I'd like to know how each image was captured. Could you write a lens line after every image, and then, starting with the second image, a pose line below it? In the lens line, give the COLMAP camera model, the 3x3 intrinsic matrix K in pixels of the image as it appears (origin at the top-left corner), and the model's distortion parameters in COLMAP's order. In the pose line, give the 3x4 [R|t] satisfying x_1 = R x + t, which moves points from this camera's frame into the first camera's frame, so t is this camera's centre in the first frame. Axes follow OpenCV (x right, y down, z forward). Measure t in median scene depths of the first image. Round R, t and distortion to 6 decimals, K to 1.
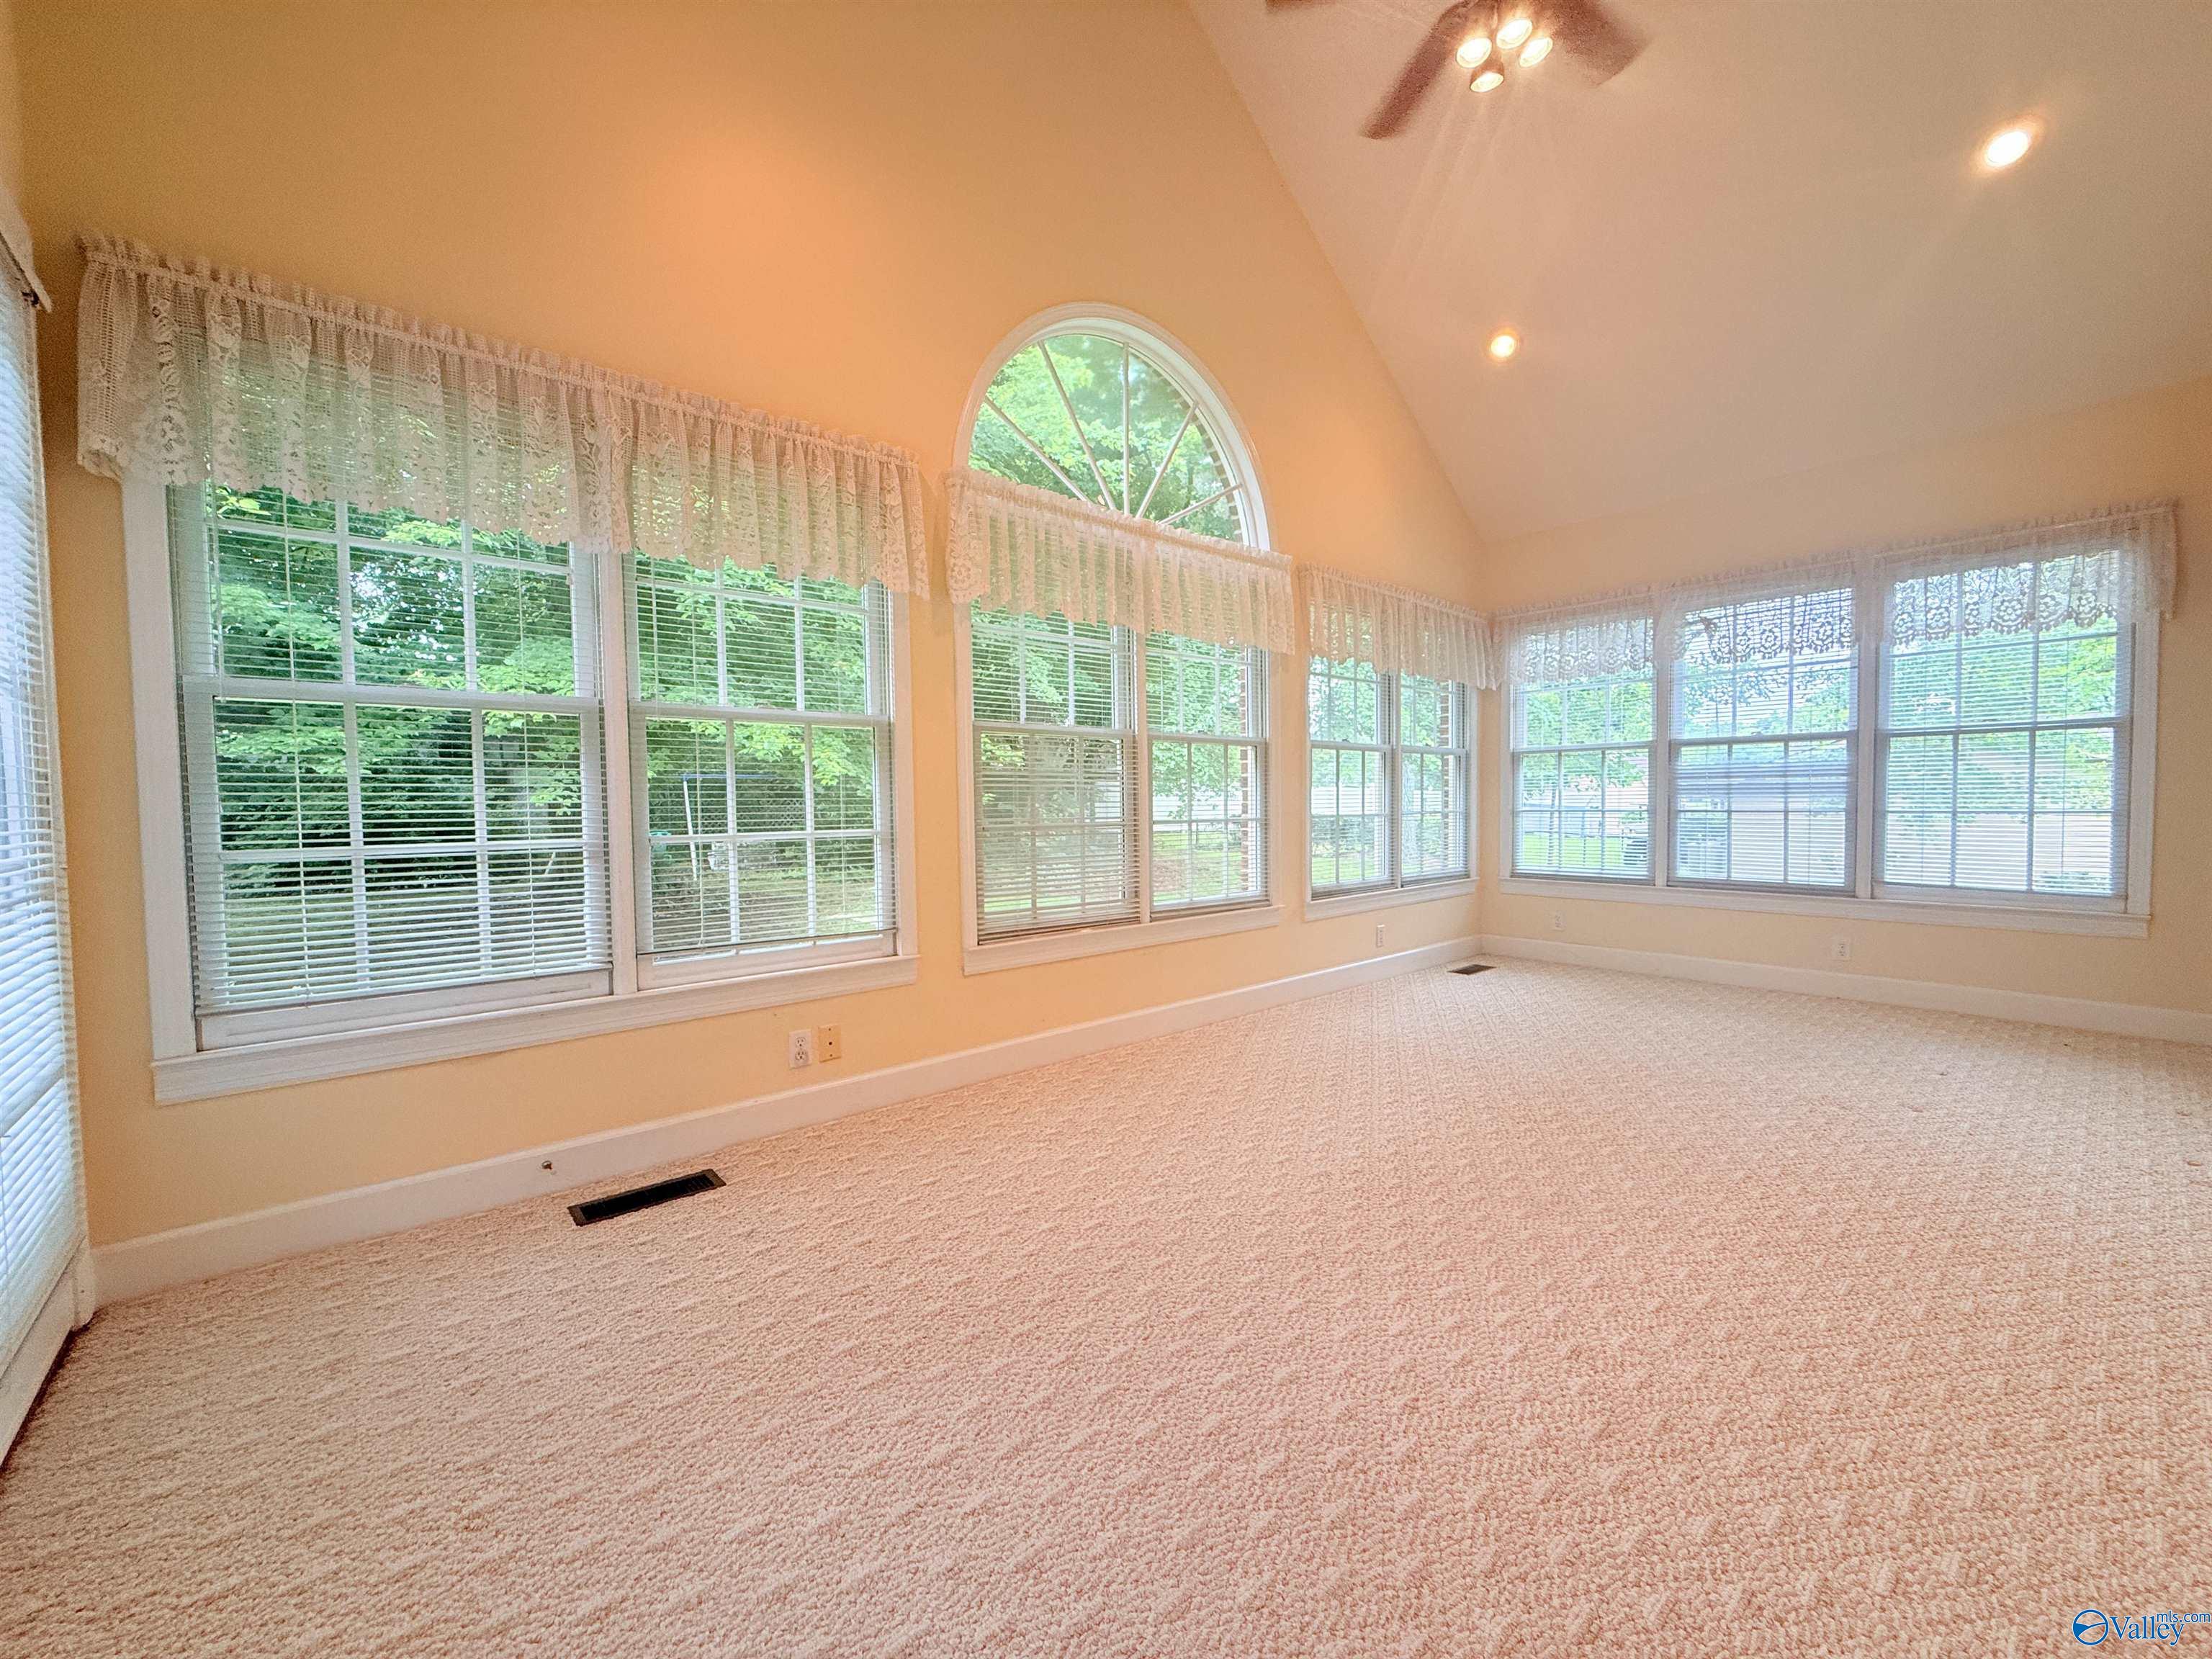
lens RADIAL K [[911.0, 0, 1113.4], [0, 911.0, 841.8], [0, 0, 1]] dist [0.000629, 0.000135]
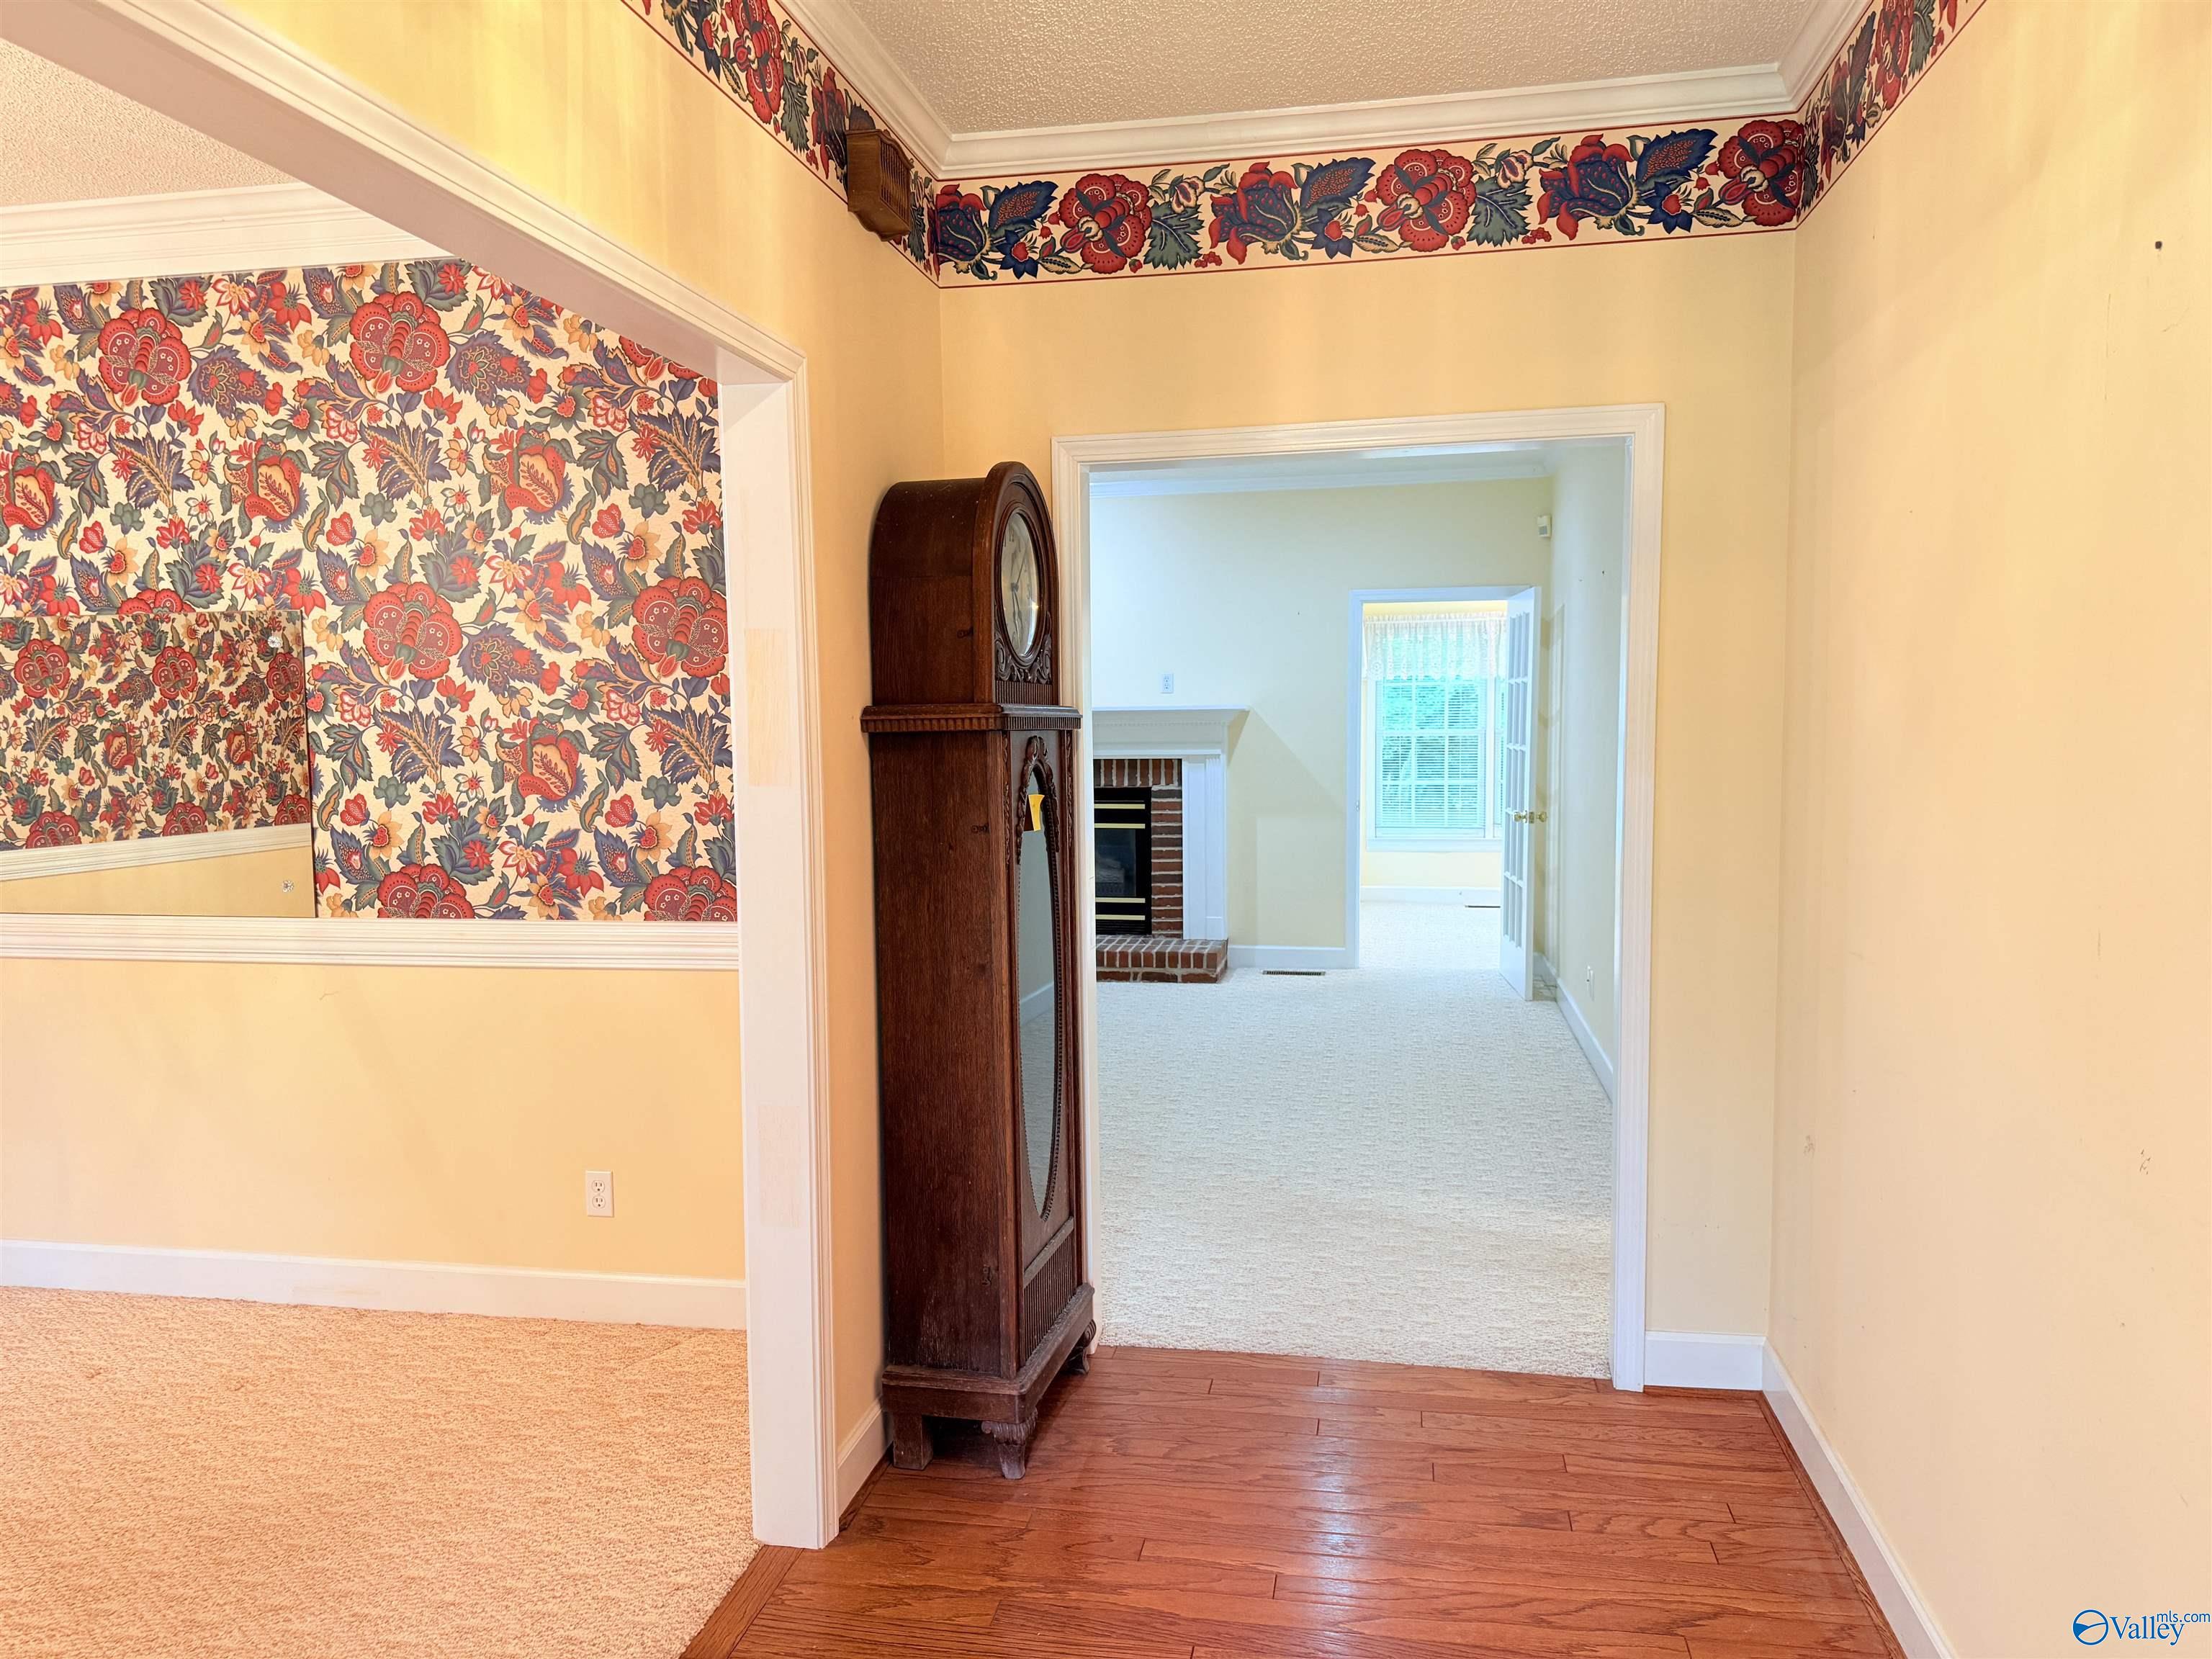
lens RADIAL K [[1544.3, 0, 1106.0], [0, 1544.3, 829.5], [0, 0, 1]] dist [0.060182, 0.000189]
pose [[0.626259, 0.068085, -0.776636, 2.375170], [-0.026274, 0.997457, 0.066256, -0.136216], [0.779172, -0.021088, 0.626455, -2.831699]]
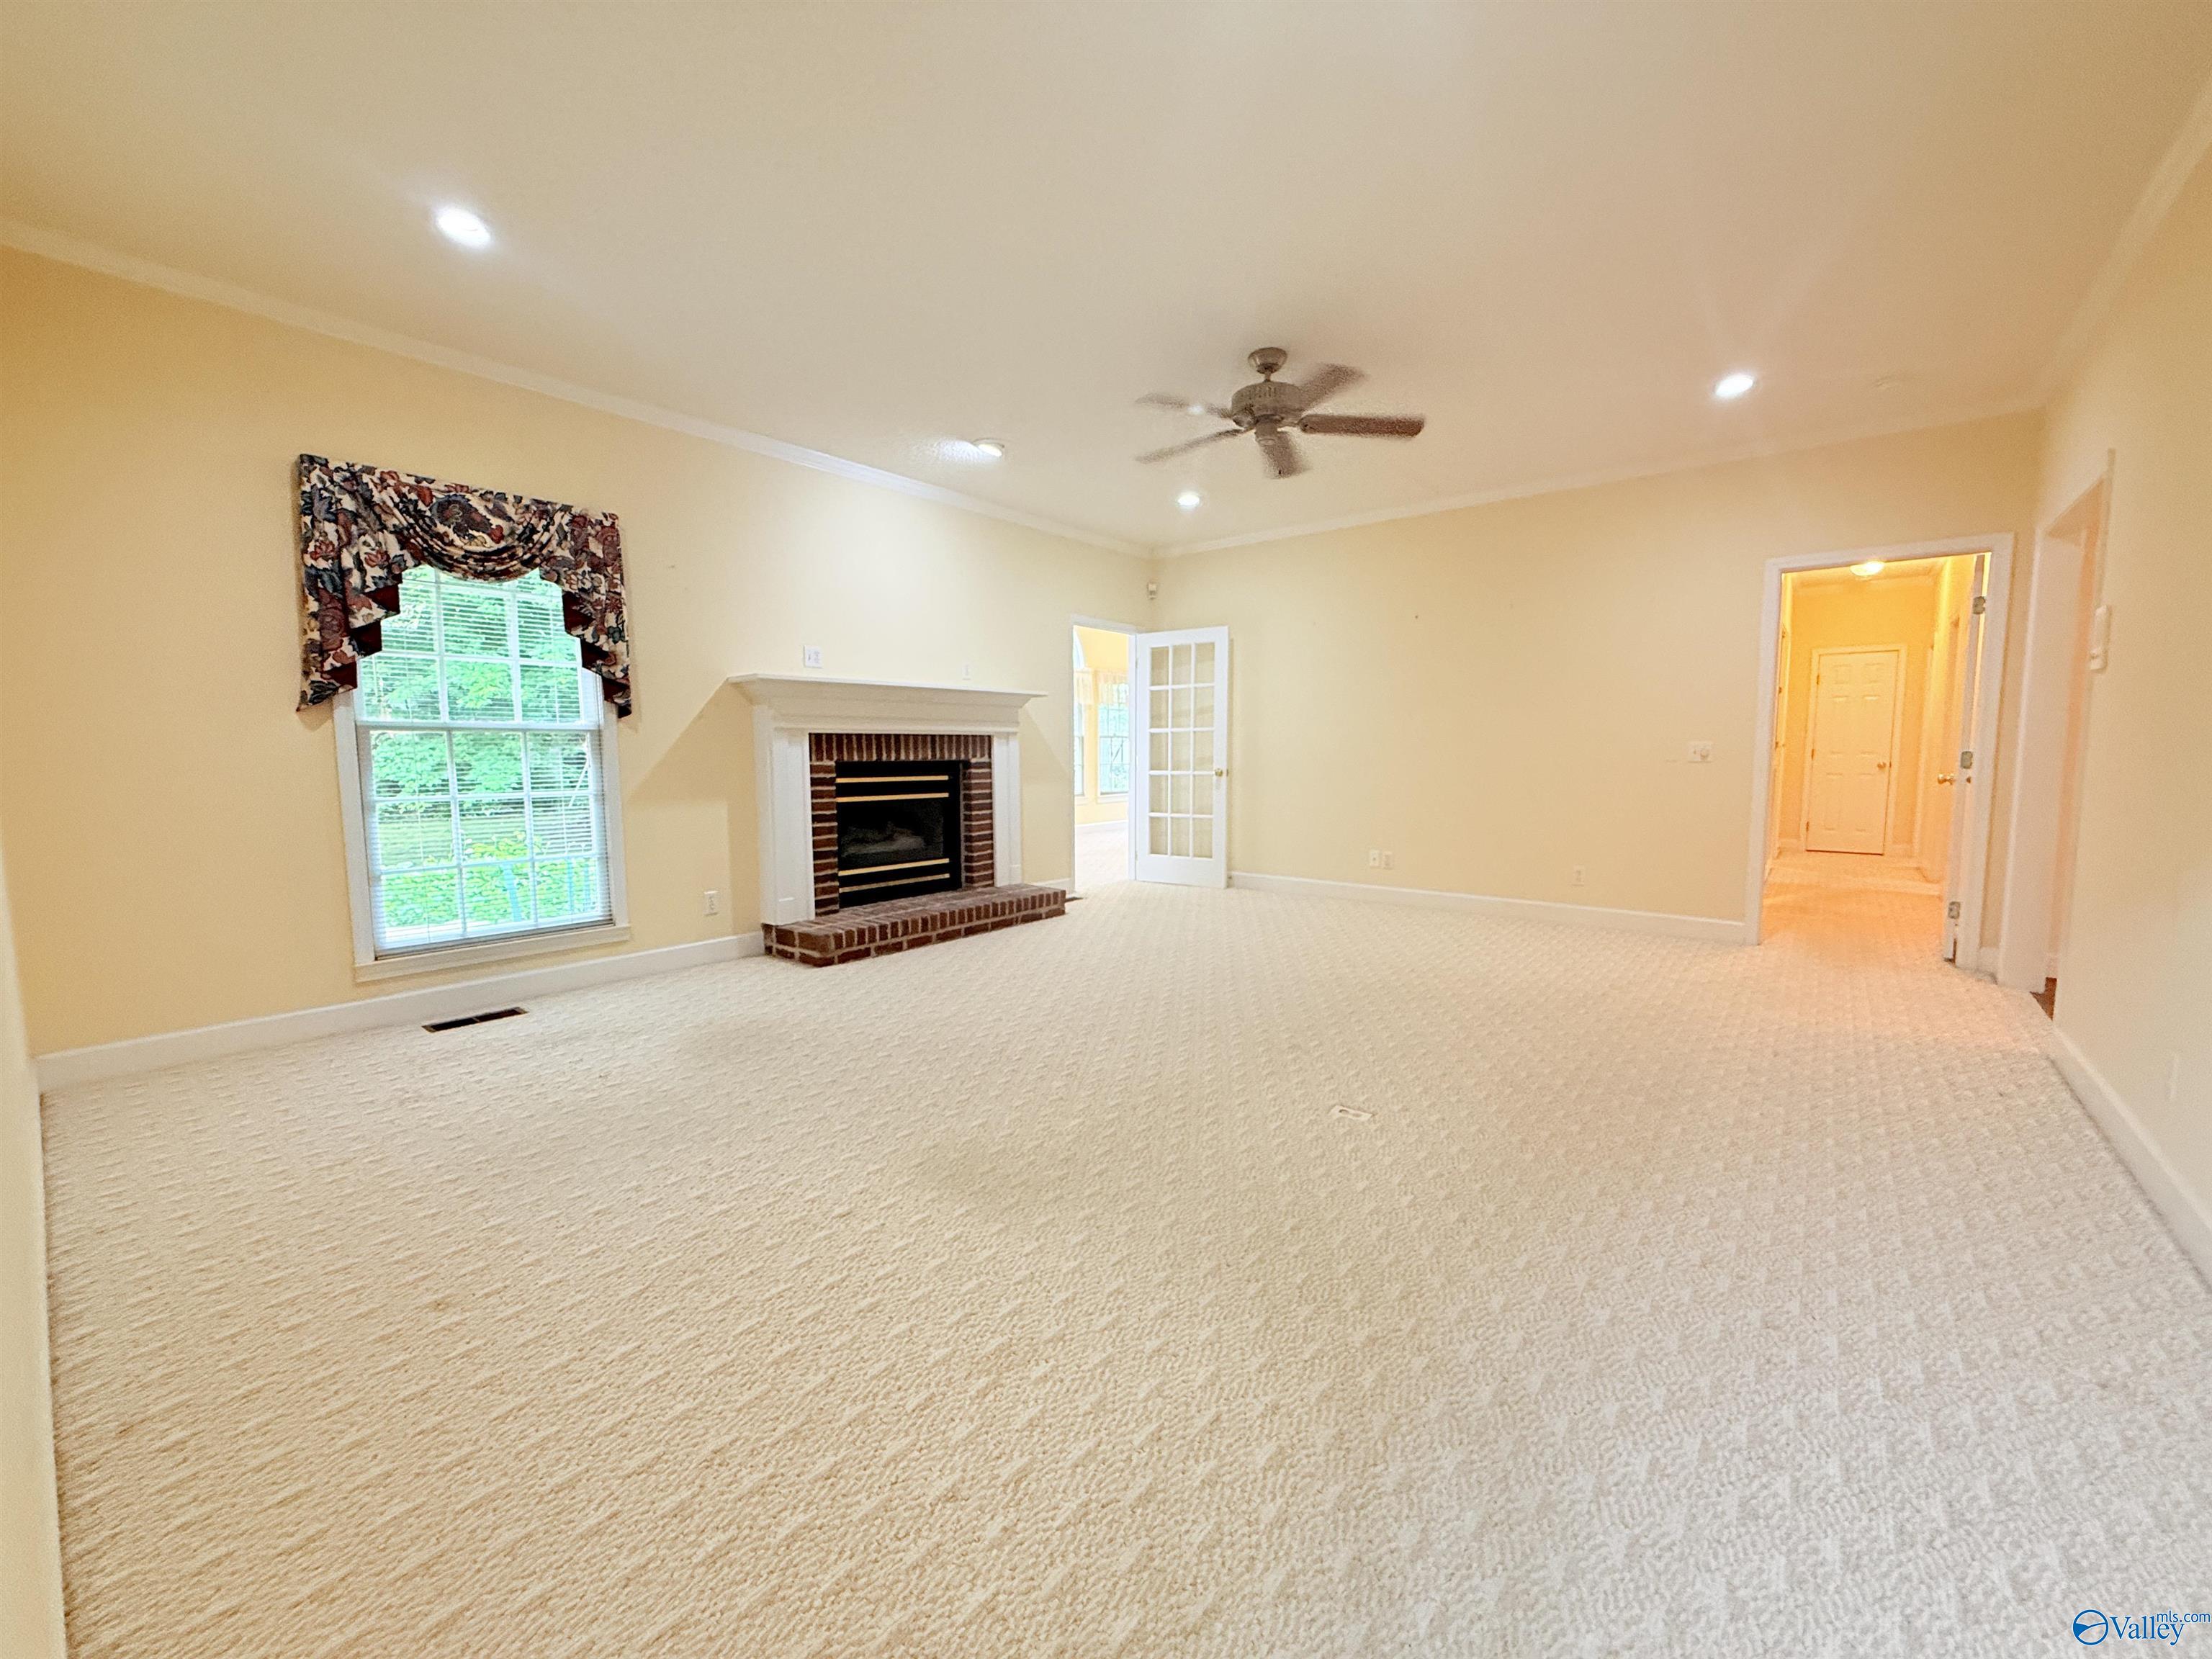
lens RADIAL K [[887.9, 0, 1103.2], [0, 887.9, 833.3], [0, 0, 1]] dist [0.001215, 0.000412]
pose [[0.985905, -0.009765, 0.167021, -0.388079], [0.001269, 0.998703, 0.050899, 0.076113], [-0.167301, -0.049970, 0.984639, -2.905086]]
